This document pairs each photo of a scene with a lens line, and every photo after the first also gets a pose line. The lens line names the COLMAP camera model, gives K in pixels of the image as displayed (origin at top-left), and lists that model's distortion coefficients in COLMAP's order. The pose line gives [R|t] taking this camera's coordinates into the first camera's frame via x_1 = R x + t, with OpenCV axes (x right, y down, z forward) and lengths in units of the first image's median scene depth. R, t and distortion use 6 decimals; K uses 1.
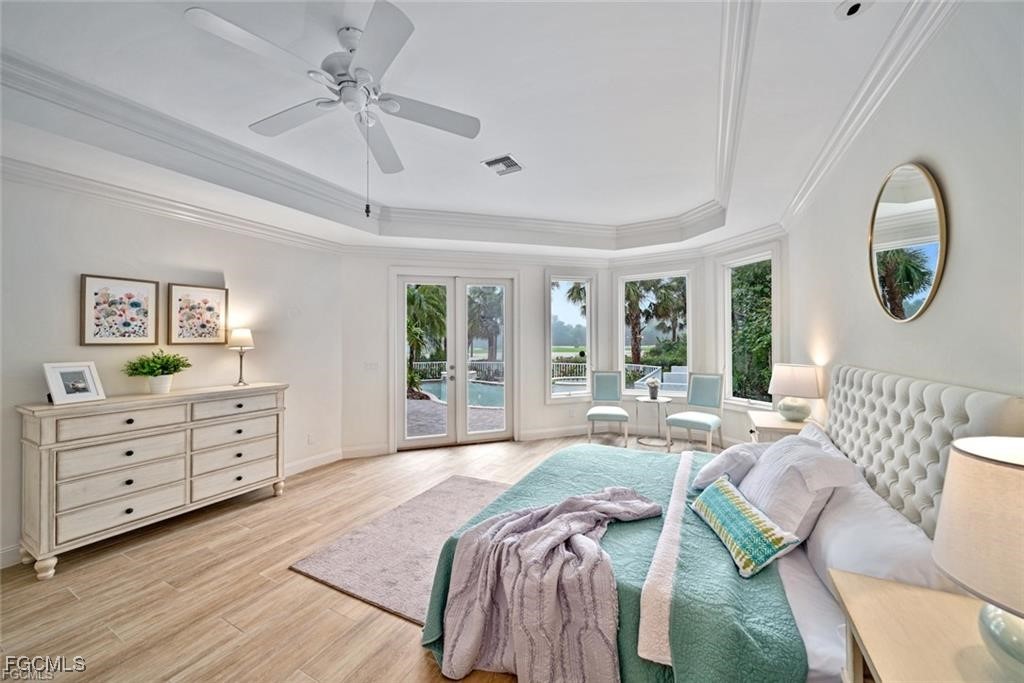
lens RADIAL K [[366.0, 0, 516.7], [0, 366.0, 340.4], [0, 0, 1]] dist [-0.001606, -0.000229]
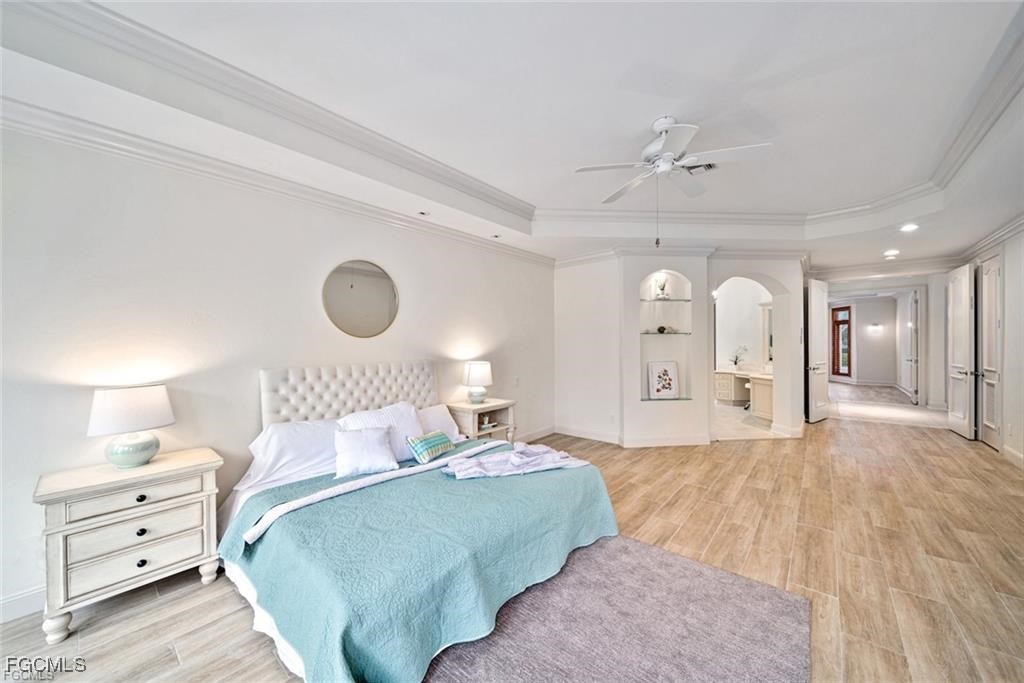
lens RADIAL K [[363.8, 0, 518.8], [0, 363.8, 344.4], [0, 0, 1]] dist [-0.000048, -0.000052]
pose [[-0.975915, 0.025093, 0.216703, -0.107716], [0.025426, 0.999676, -0.001250, 0.004716], [-0.216664, 0.004290, -0.976237, 1.372341]]
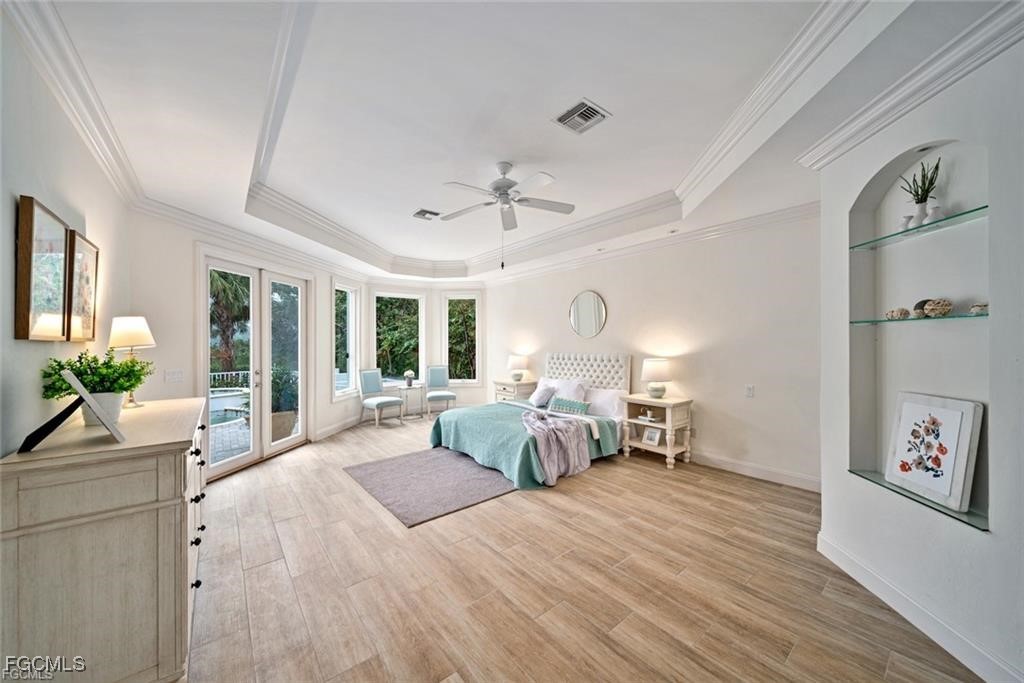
lens RADIAL K [[363.8, 0, 518.8], [0, 363.8, 344.4], [0, 0, 1]] dist [-0.000048, -0.000052]
pose [[0.385464, 0.009009, 0.922679, -1.105867], [-0.003454, 0.999959, -0.008321, 0.018118], [-0.922716, 0.000020, 0.385480, 0.141542]]
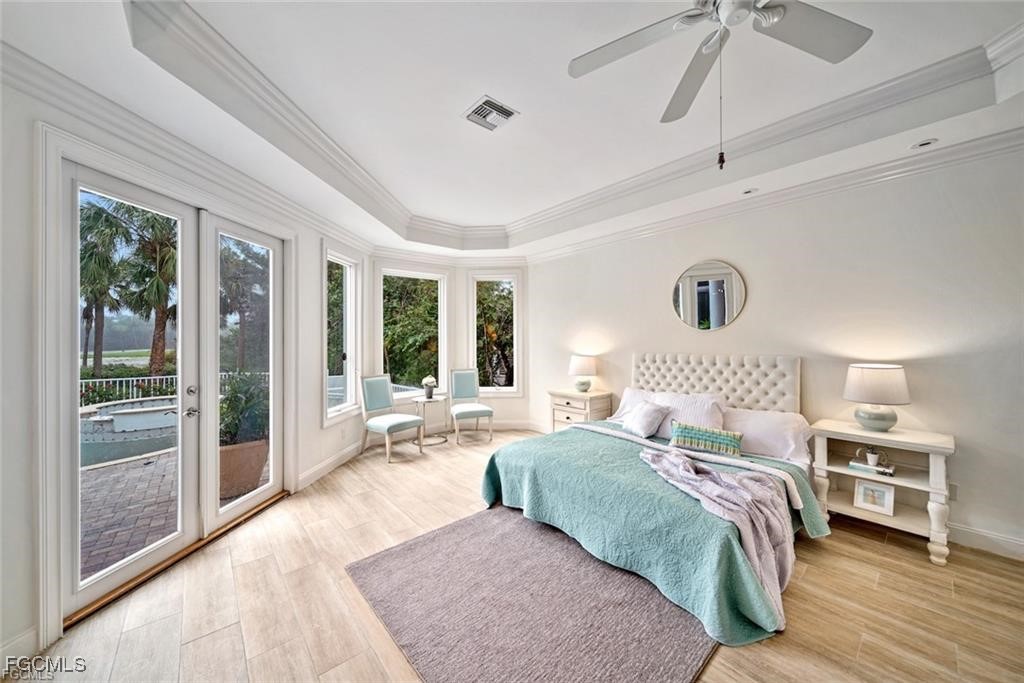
lens RADIAL K [[366.0, 0, 516.7], [0, 366.0, 340.4], [0, 0, 1]] dist [-0.001606, -0.000229]
pose [[0.366015, 0.009761, 0.930558, -0.714119], [-0.003052, 0.999952, -0.009289, 0.015067], [-0.930604, 0.000560, 0.366028, 0.621303]]
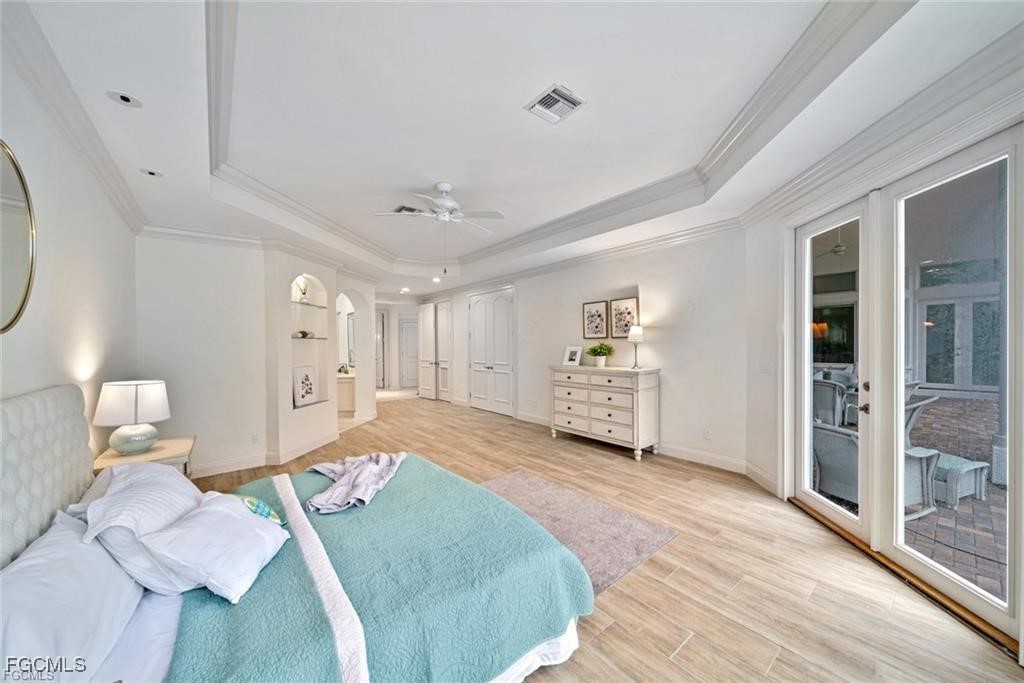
lens RADIAL K [[366.0, 0, 516.7], [0, 366.0, 340.4], [0, 0, 1]] dist [-0.001606, -0.000229]
pose [[-0.396868, 0.020680, -0.917643, 0.660399], [0.030813, 0.999483, 0.009198, -0.005511], [0.917358, -0.024625, -0.397300, 1.168197]]
